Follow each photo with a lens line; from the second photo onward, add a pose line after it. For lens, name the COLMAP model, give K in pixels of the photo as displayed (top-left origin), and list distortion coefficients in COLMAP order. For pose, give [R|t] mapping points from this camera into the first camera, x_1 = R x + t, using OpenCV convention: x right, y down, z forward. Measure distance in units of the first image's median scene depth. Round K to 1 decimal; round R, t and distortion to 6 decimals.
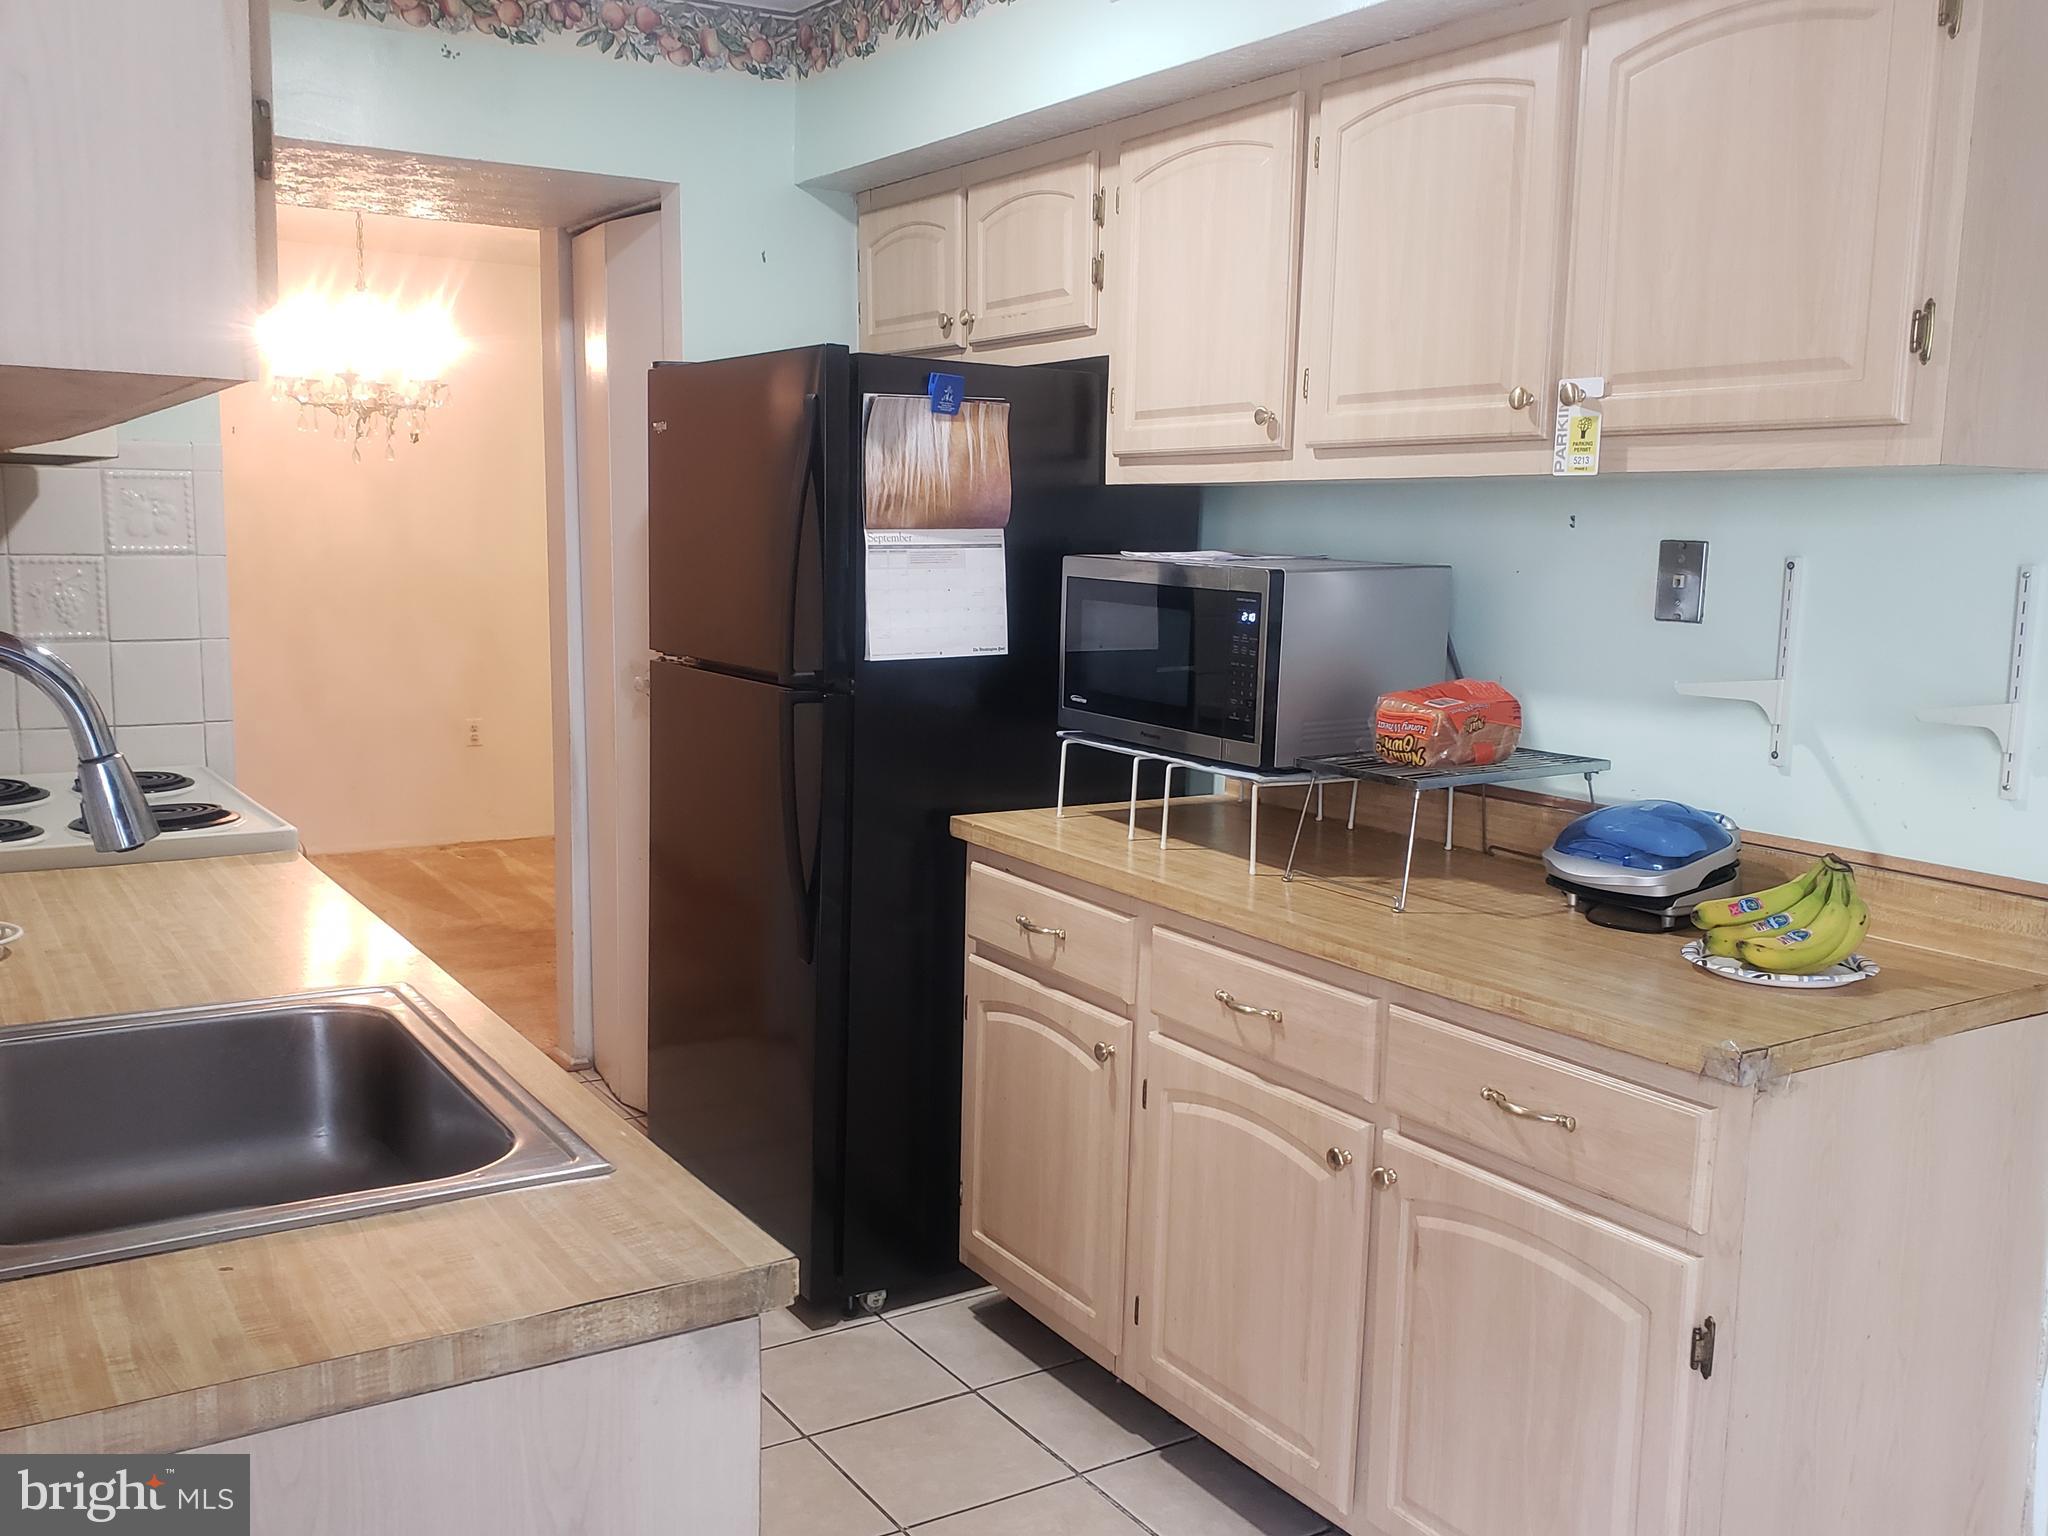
lens RADIAL K [[1871.4, 0, 1009.0], [0, 1871.4, 782.3], [0, 0, 1]] dist [0.092740, -0.001654]
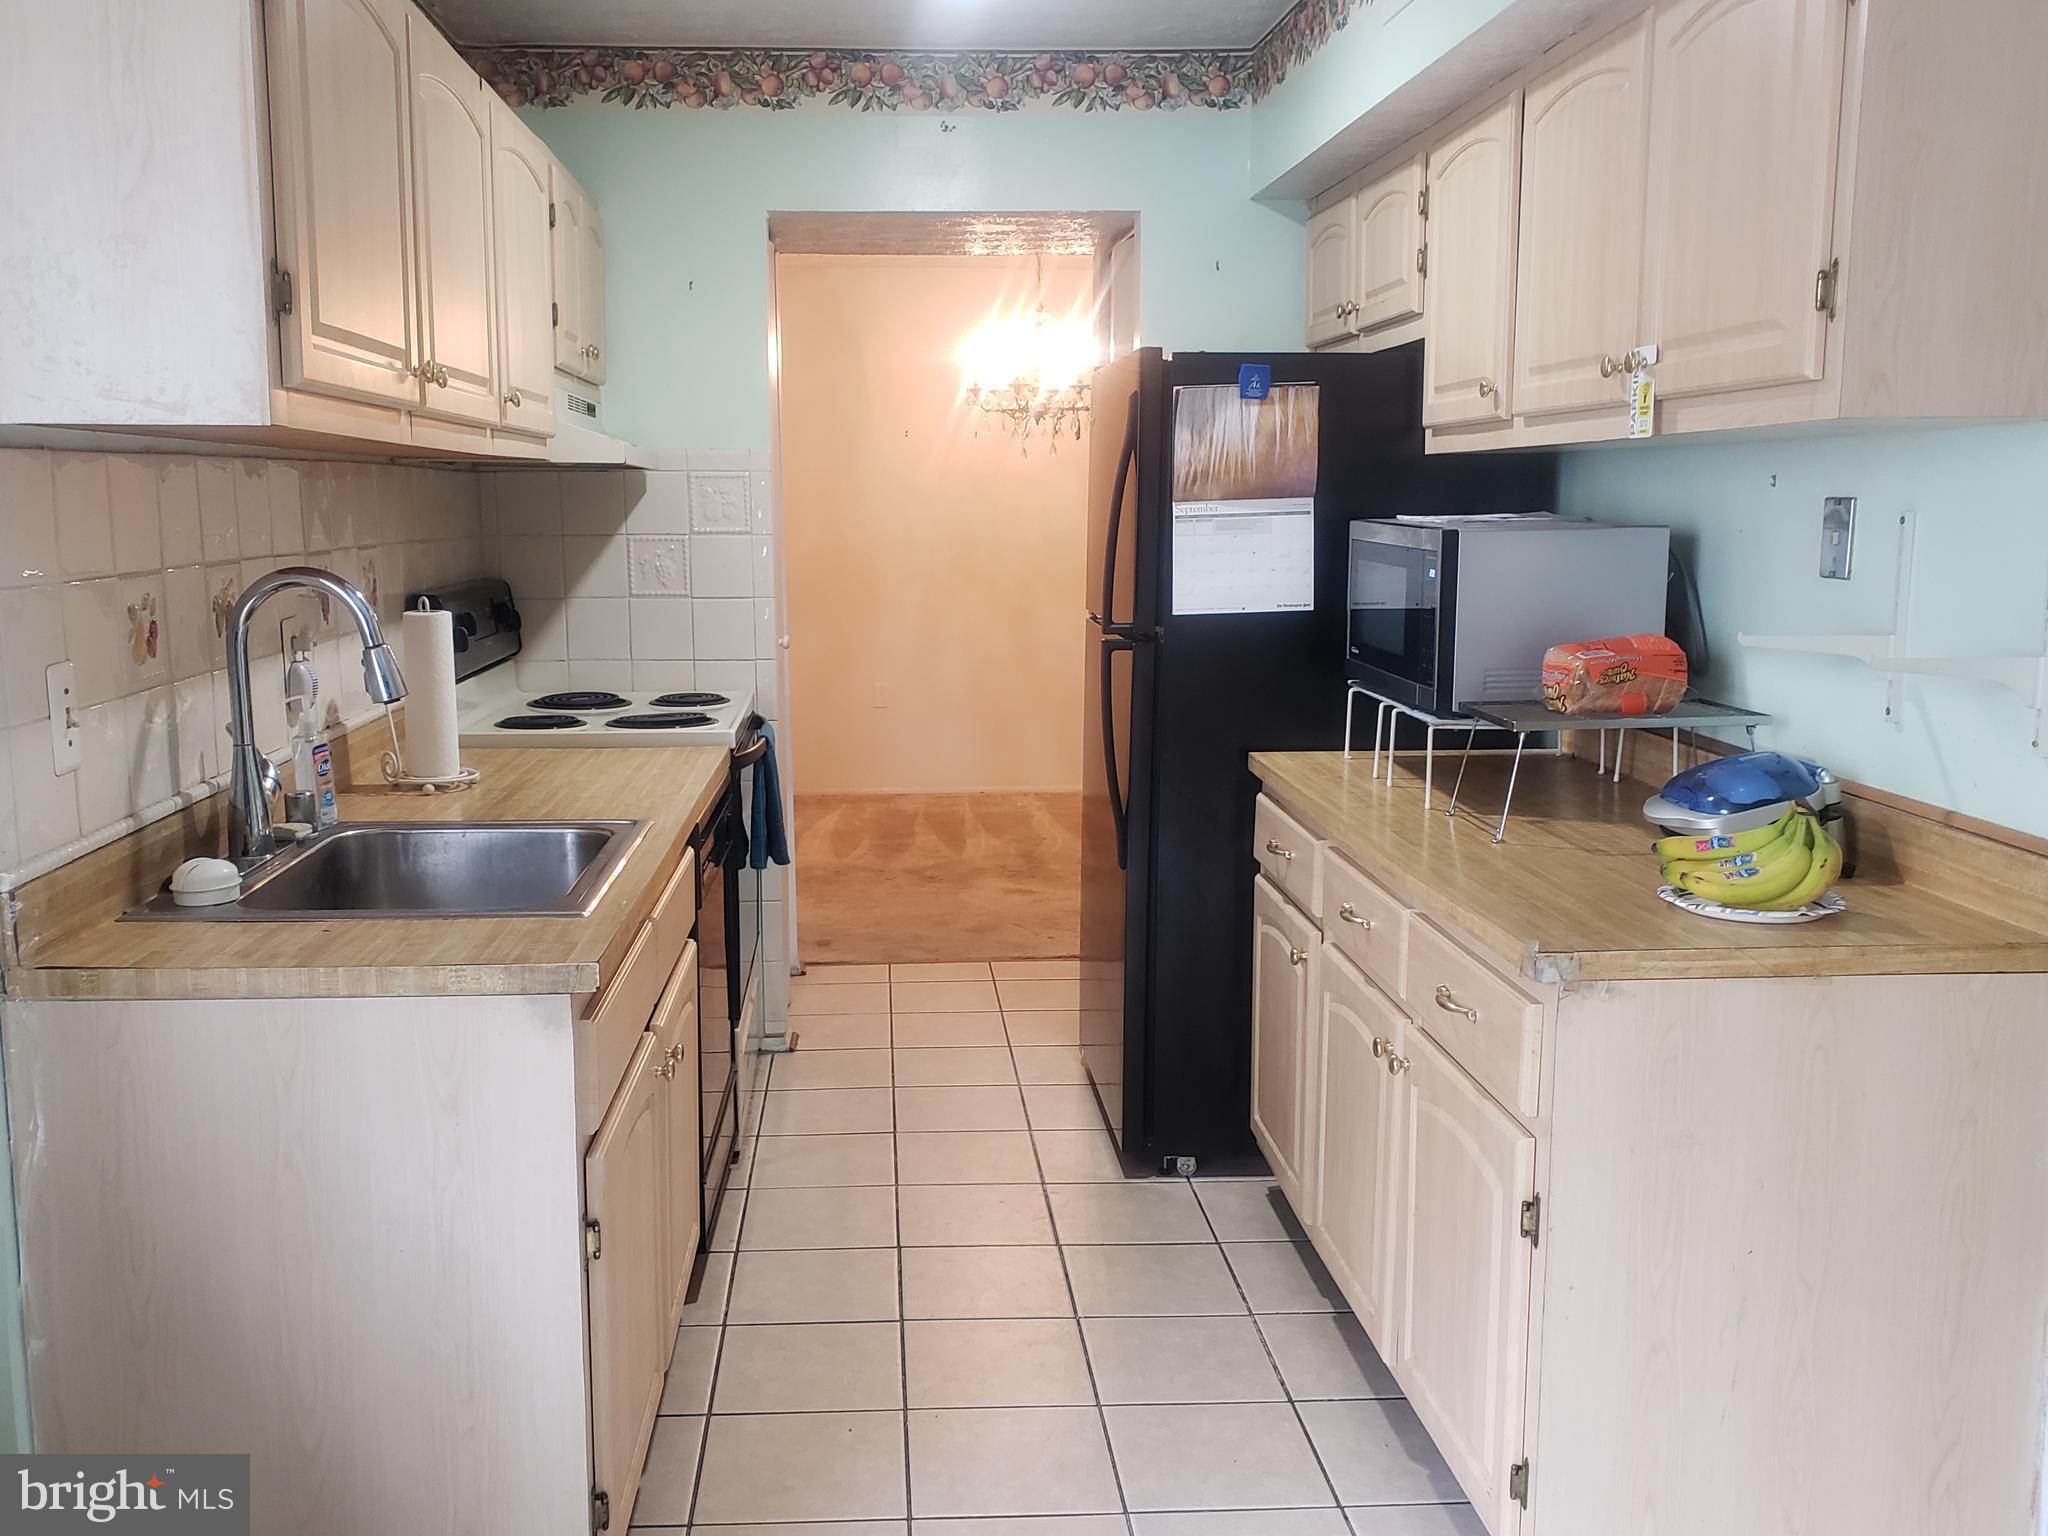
lens RADIAL K [[1871.4, 0, 979.2], [0, 1871.4, 796.9], [0, 0, 1]] dist [0.092740, -0.001654]
pose [[0.874053, 0.063143, -0.481709, 0.392899], [-0.057104, 0.997998, 0.027204, 0.024834], [0.482462, 0.003730, 0.875909, -0.087948]]
